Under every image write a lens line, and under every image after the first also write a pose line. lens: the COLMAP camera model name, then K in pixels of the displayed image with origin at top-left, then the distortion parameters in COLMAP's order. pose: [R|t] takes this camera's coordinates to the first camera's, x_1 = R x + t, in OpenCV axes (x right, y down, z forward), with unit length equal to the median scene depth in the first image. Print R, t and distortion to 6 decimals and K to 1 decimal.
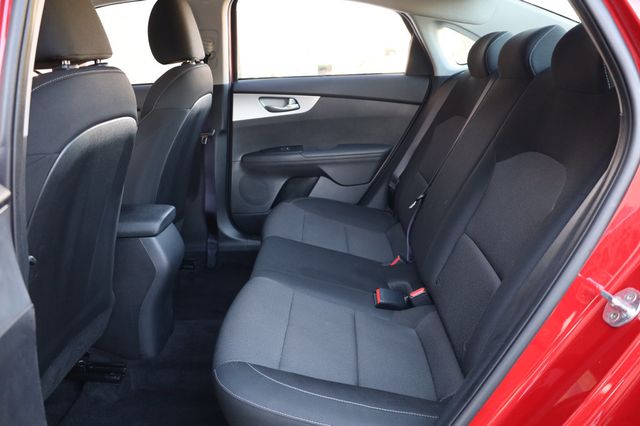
lens RADIAL K [[504.9, 0, 322.9], [0, 504.9, 213.7], [0, 0, 1]] dist [0.009314, -0.004154]
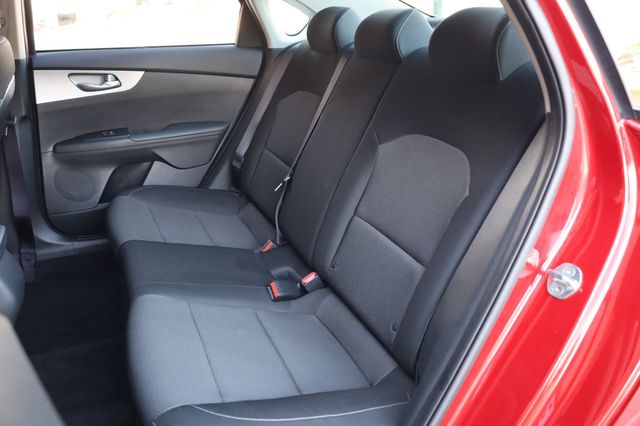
lens RADIAL K [[504.9, 0, 316.0], [0, 504.9, 212.2], [0, 0, 1]] dist [0.009314, -0.004154]
pose [[0.908647, -0.132940, 0.395837, -0.118257], [0.101190, 0.989814, 0.100140, -0.047166], [-0.405118, -0.050937, 0.912844, 0.058503]]
